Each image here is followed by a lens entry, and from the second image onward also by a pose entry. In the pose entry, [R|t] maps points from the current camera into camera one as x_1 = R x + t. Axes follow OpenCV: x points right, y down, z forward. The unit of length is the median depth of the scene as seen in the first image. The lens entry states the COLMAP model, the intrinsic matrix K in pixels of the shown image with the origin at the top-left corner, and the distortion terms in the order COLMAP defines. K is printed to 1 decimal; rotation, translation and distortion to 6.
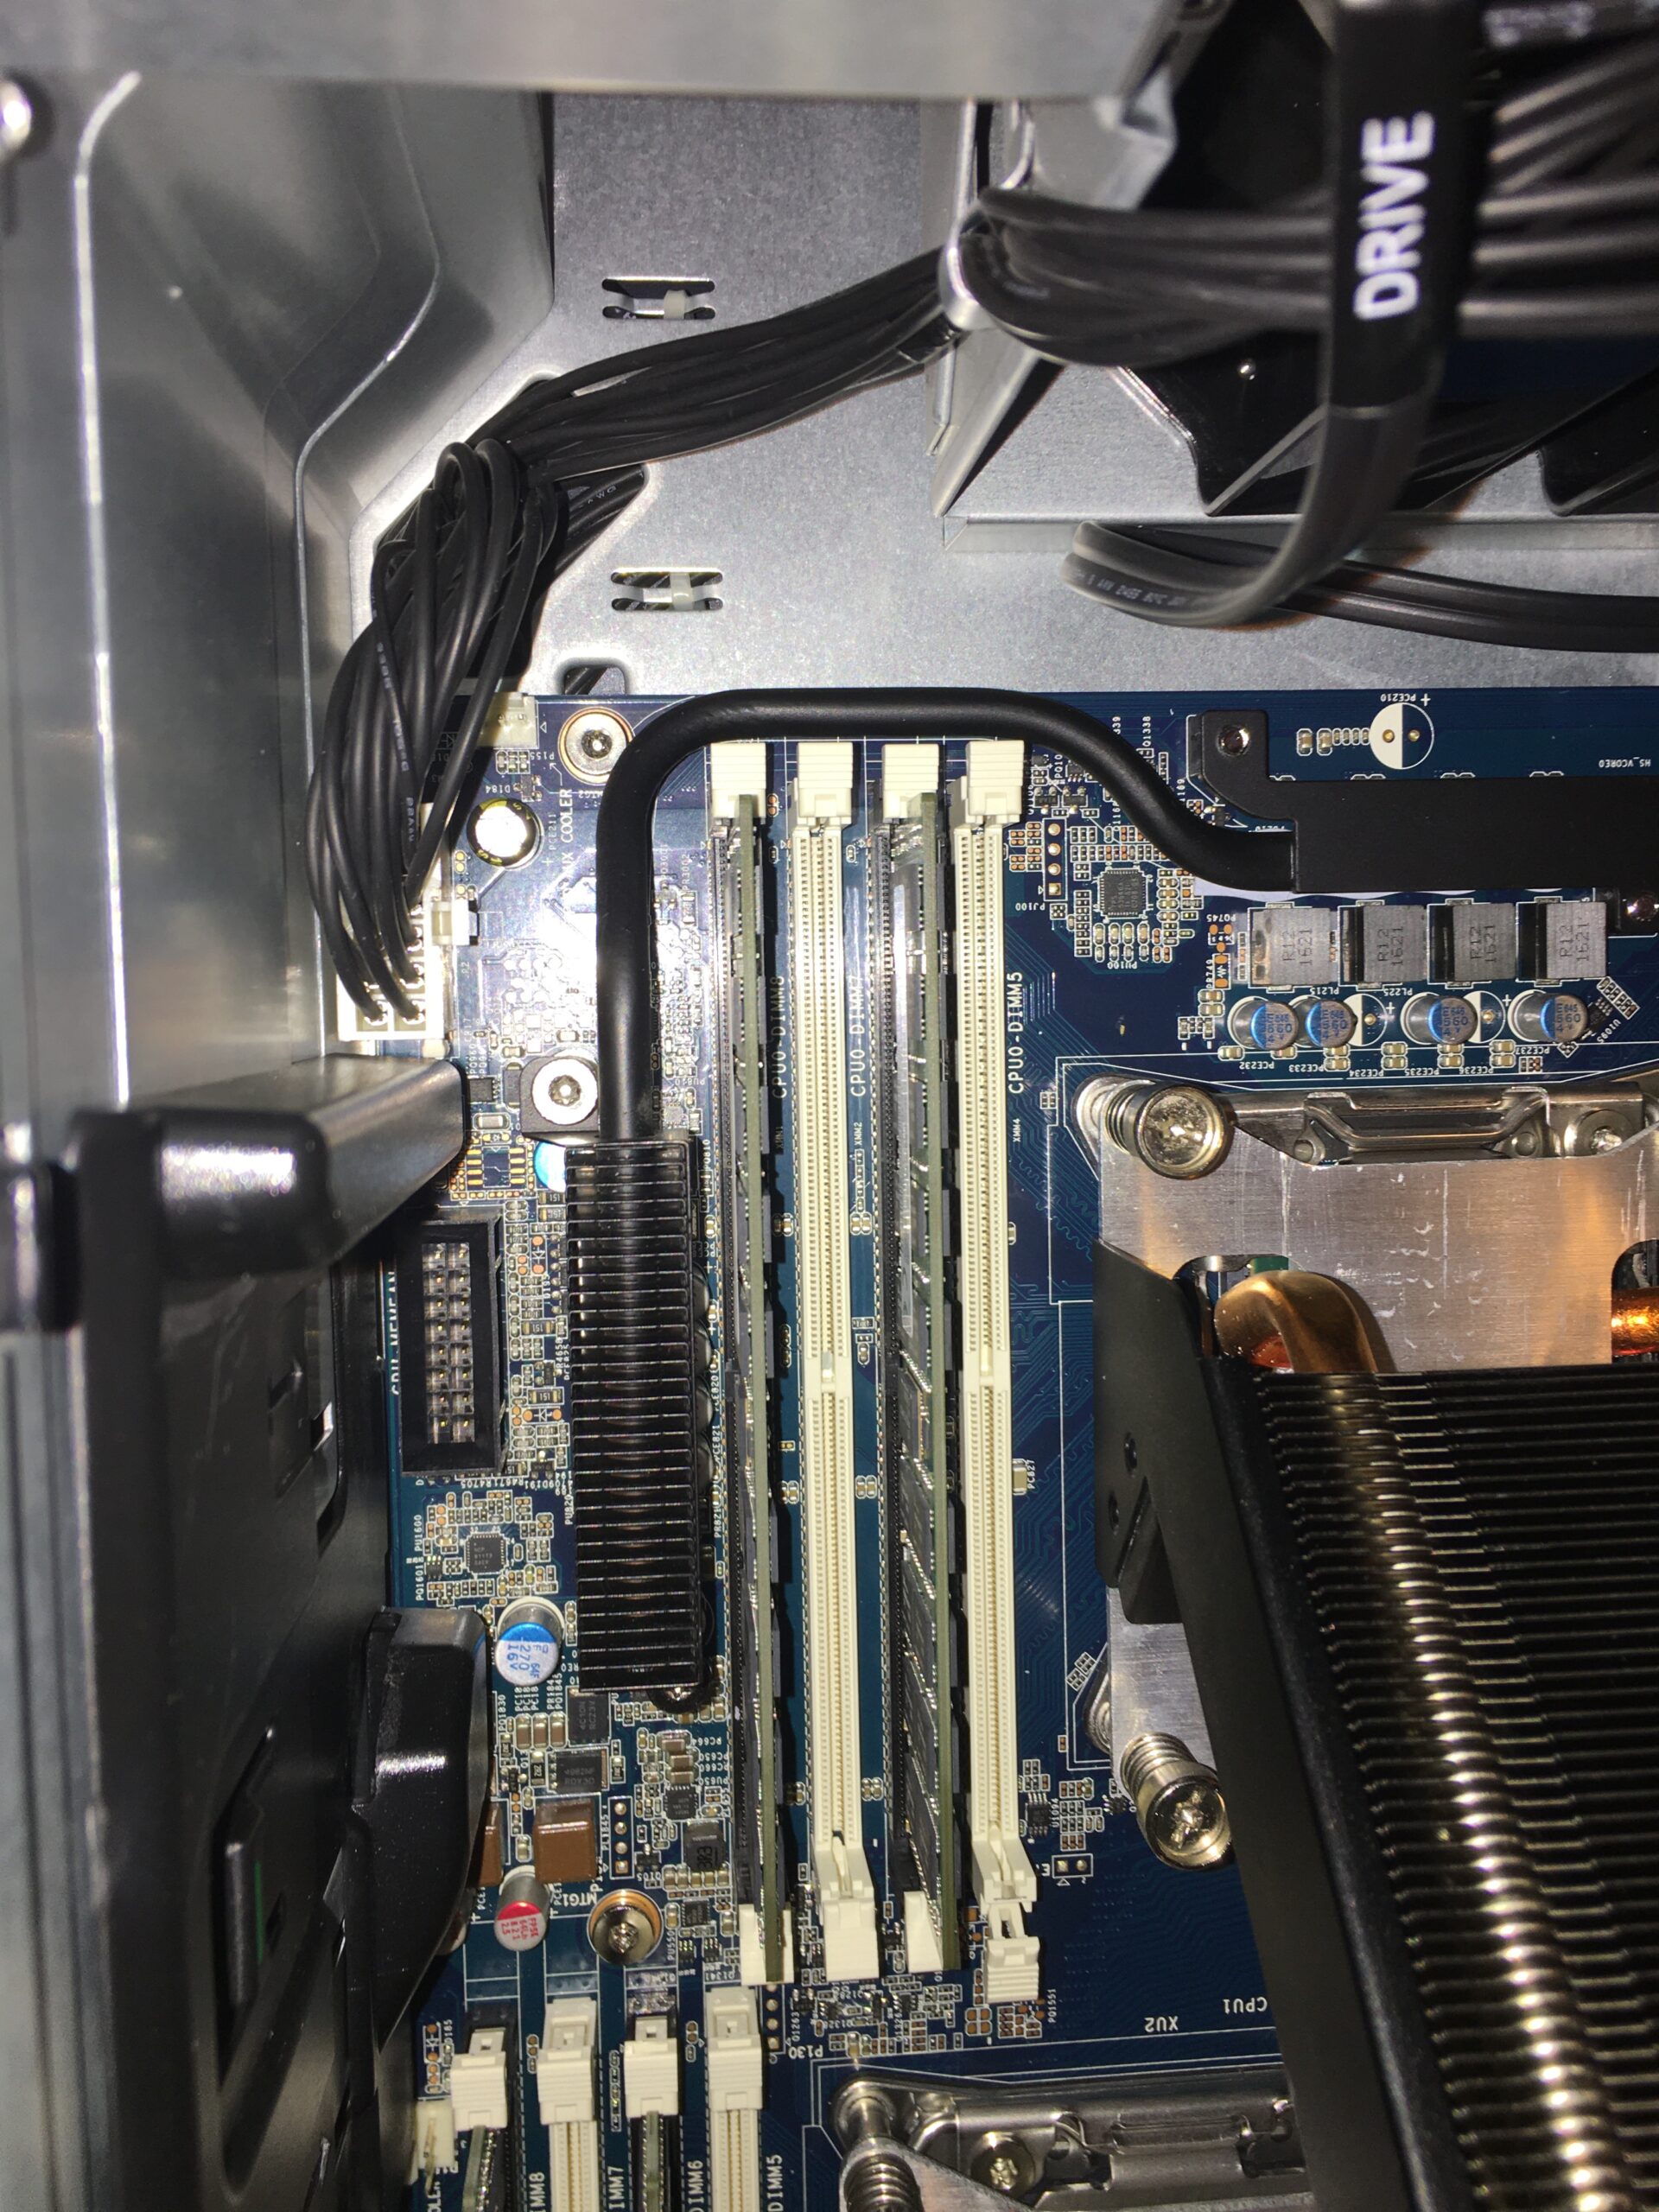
lens RADIAL K [[1906.7, 0, 830.8], [0, 1906.7, 1086.3], [0, 0, 1]] dist [0.065048, -0.055854]
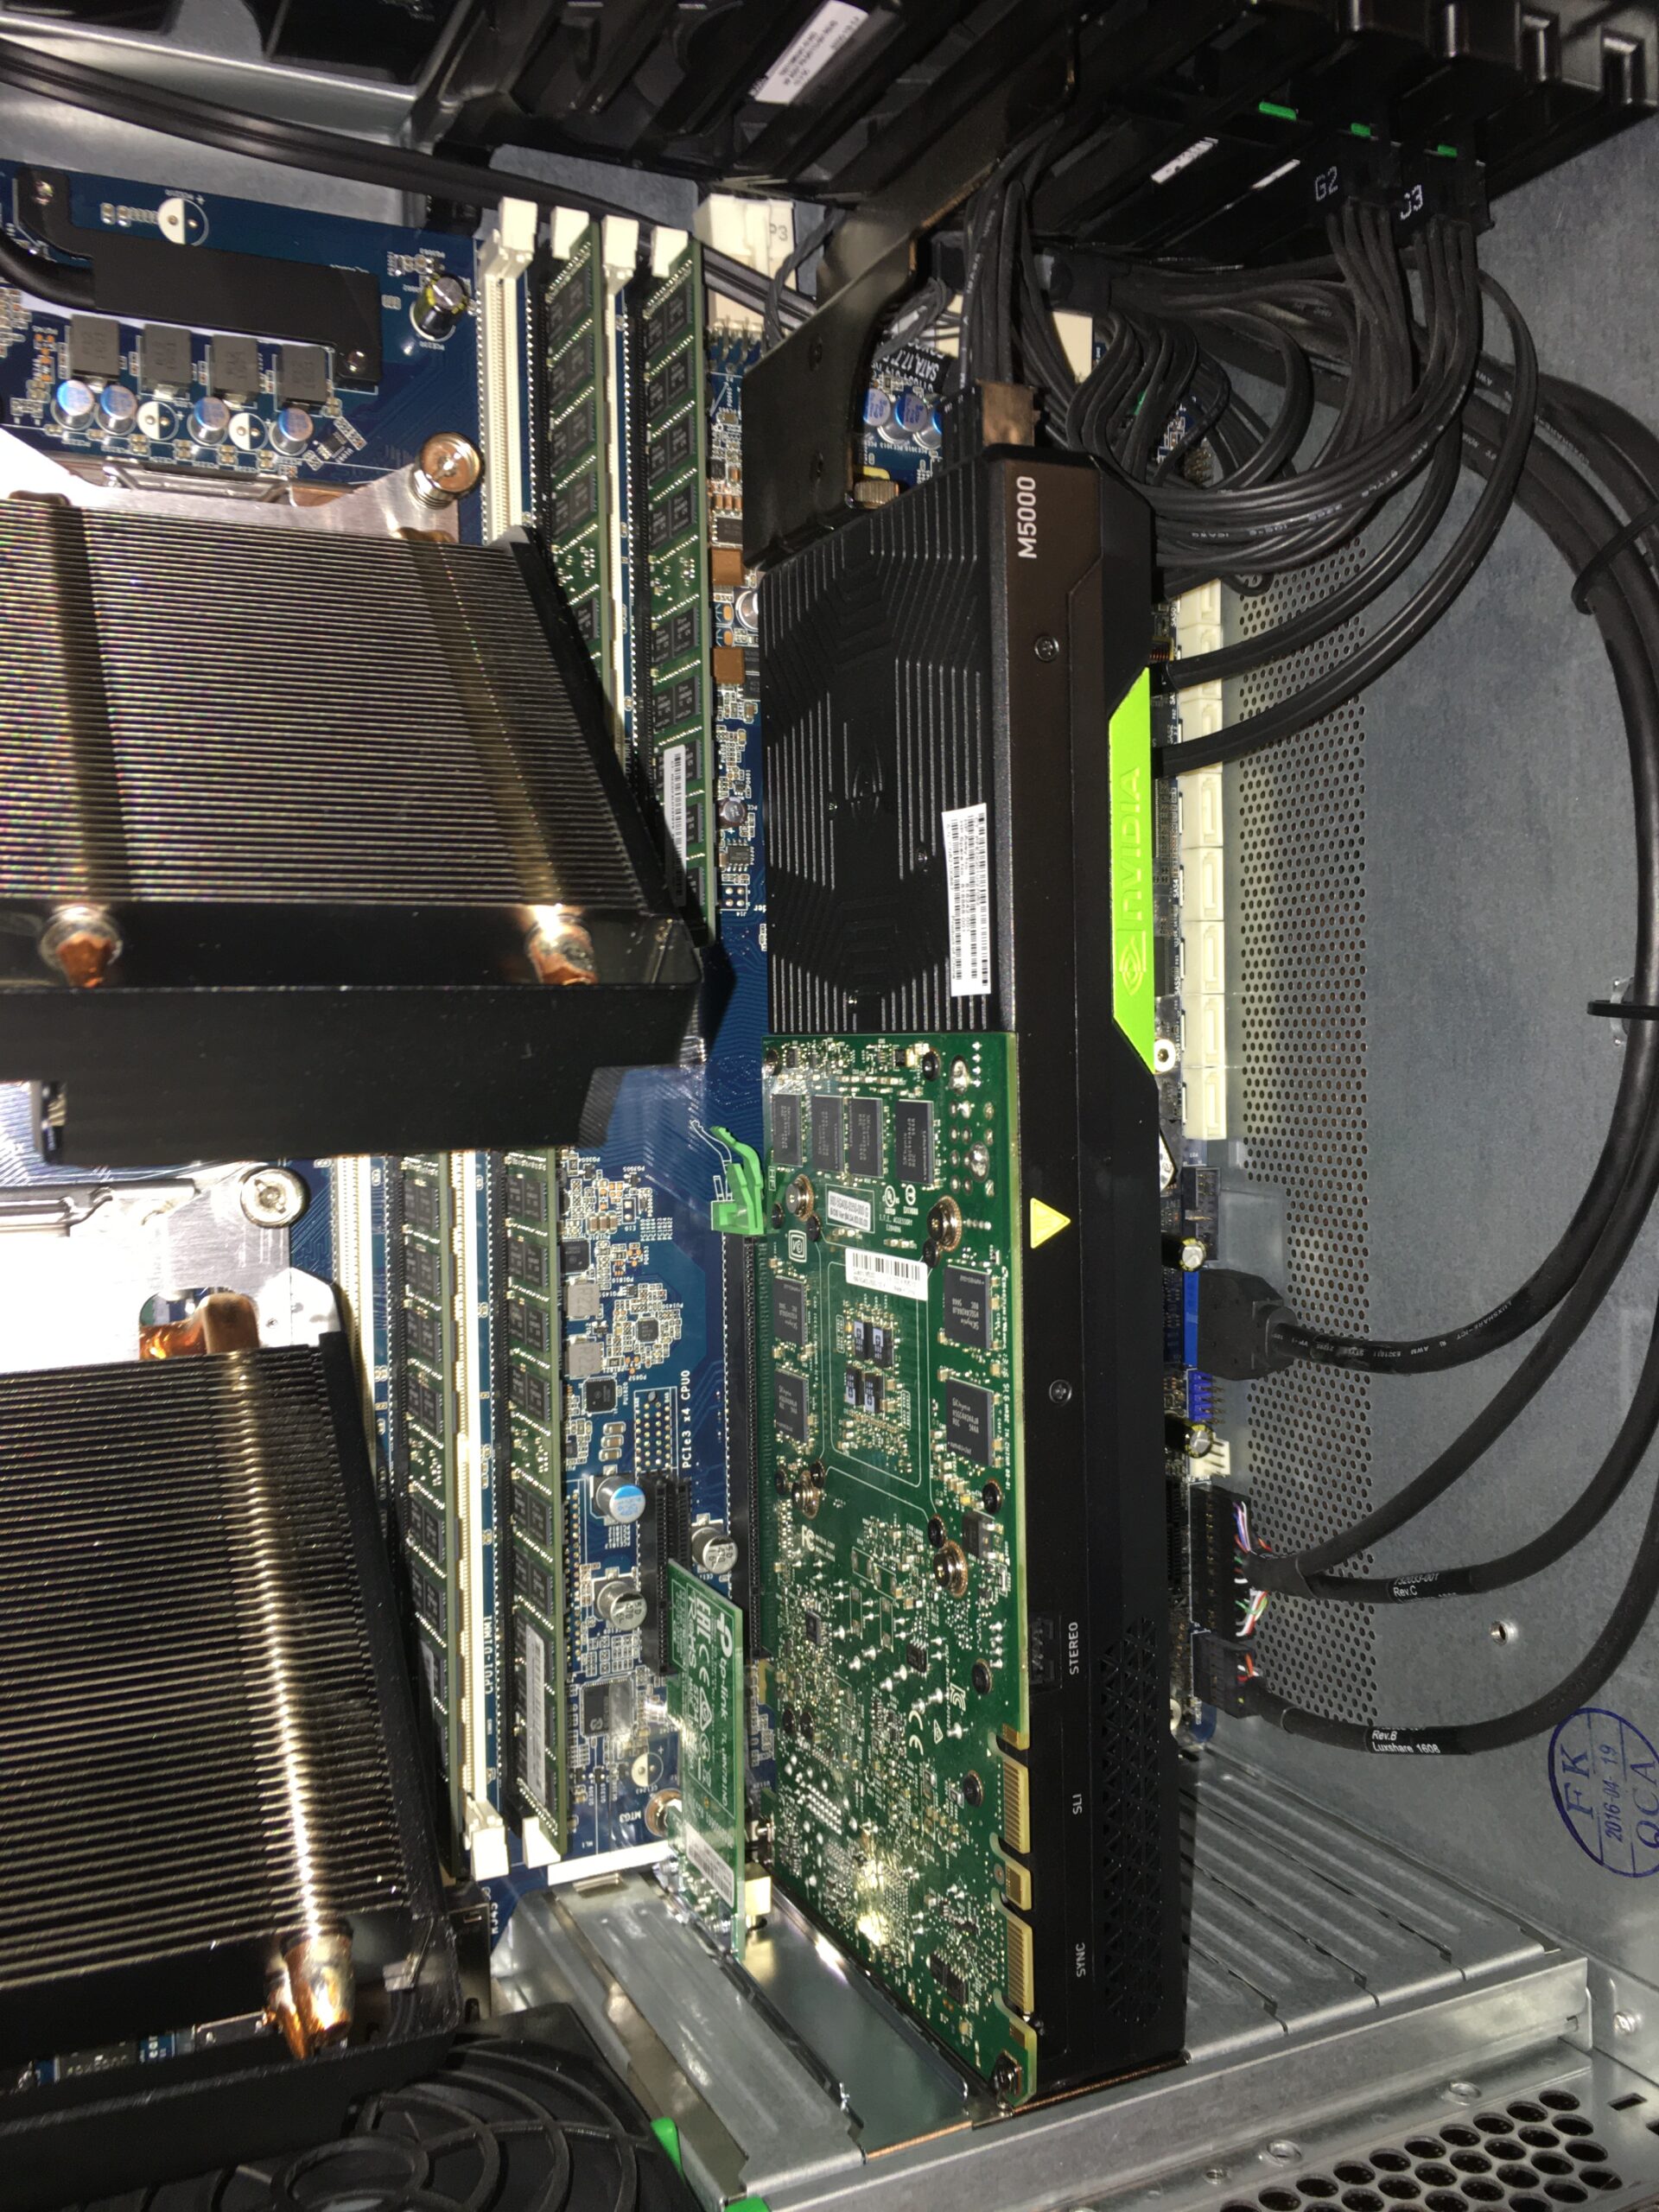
lens RADIAL K [[1906.7, 0, 840.0], [0, 1906.7, 1093.9], [0, 0, 1]] dist [0.065048, -0.055854]
pose [[0.941367, -0.005584, 0.337337, 0.272200], [0.017372, 0.999339, -0.031937, 0.519302], [-0.336936, 0.035925, 0.940842, -0.485696]]
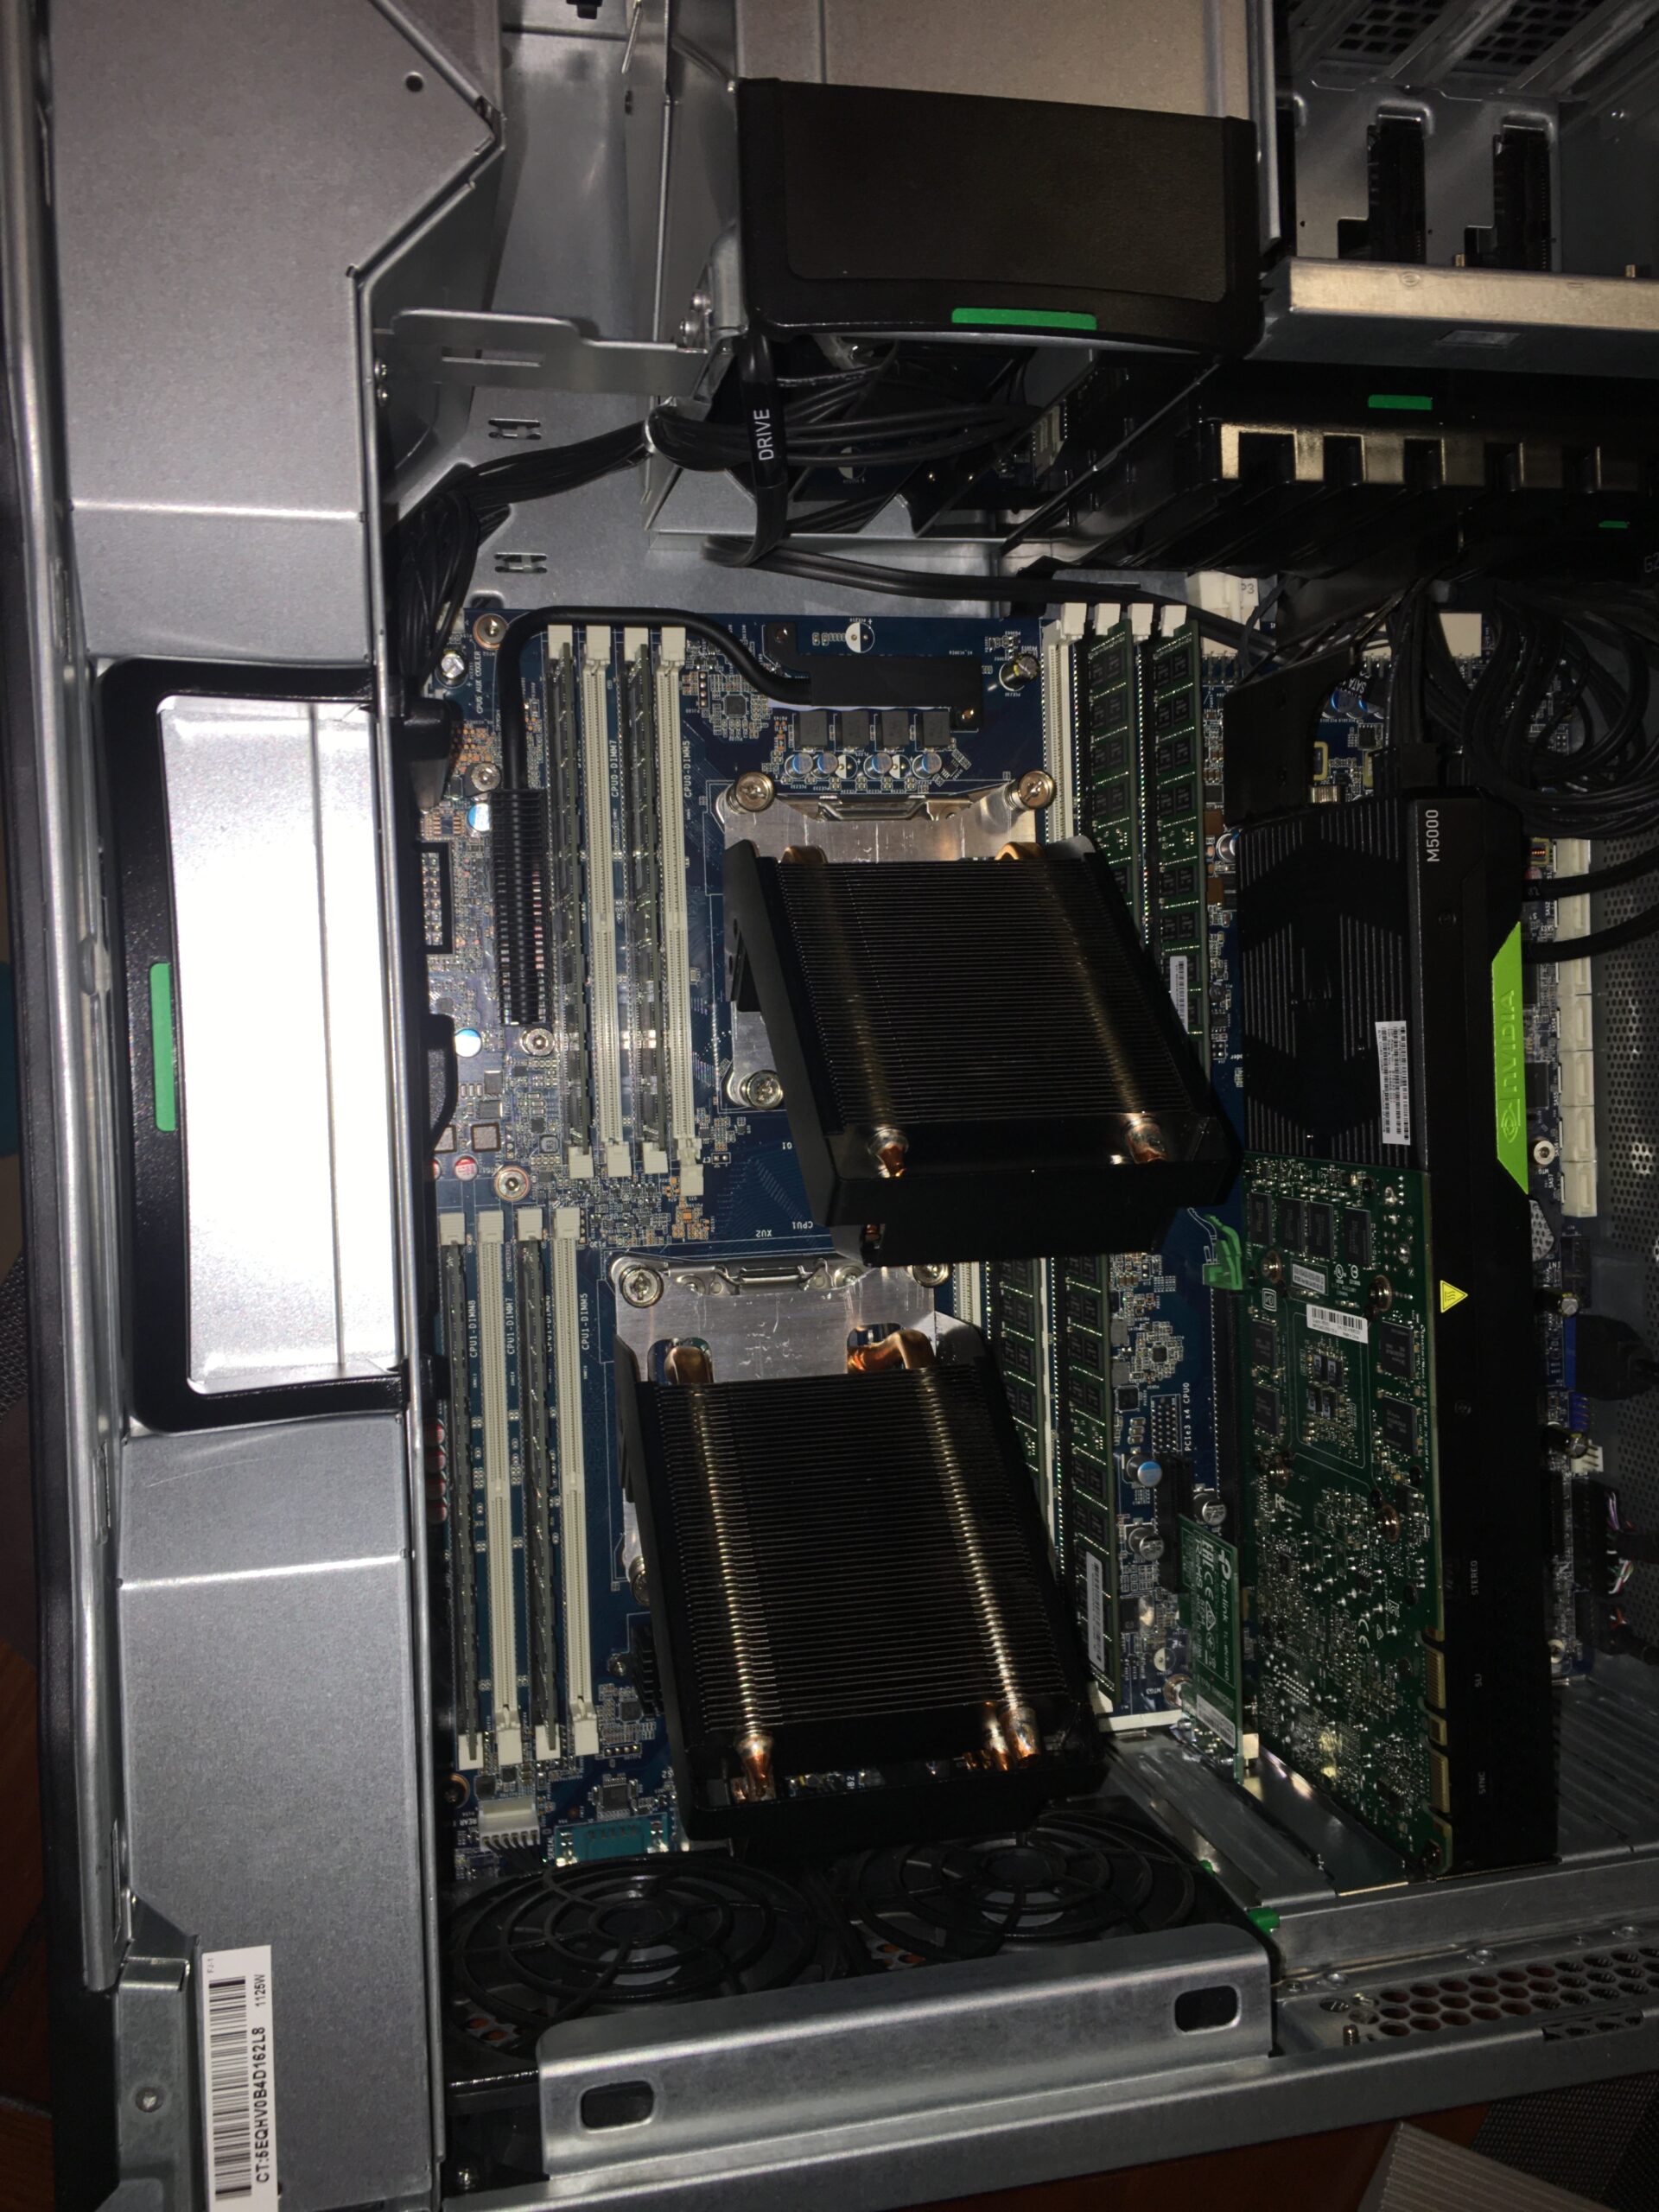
lens RADIAL K [[1906.7, 0, 812.2], [0, 1906.7, 1088.0], [0, 0, 1]] dist [0.065048, -0.055854]
pose [[0.991650, -0.015834, 0.127981, -0.046341], [0.020394, 0.999200, -0.034397, 0.413302], [-0.127334, 0.036720, 0.991180, -1.162166]]
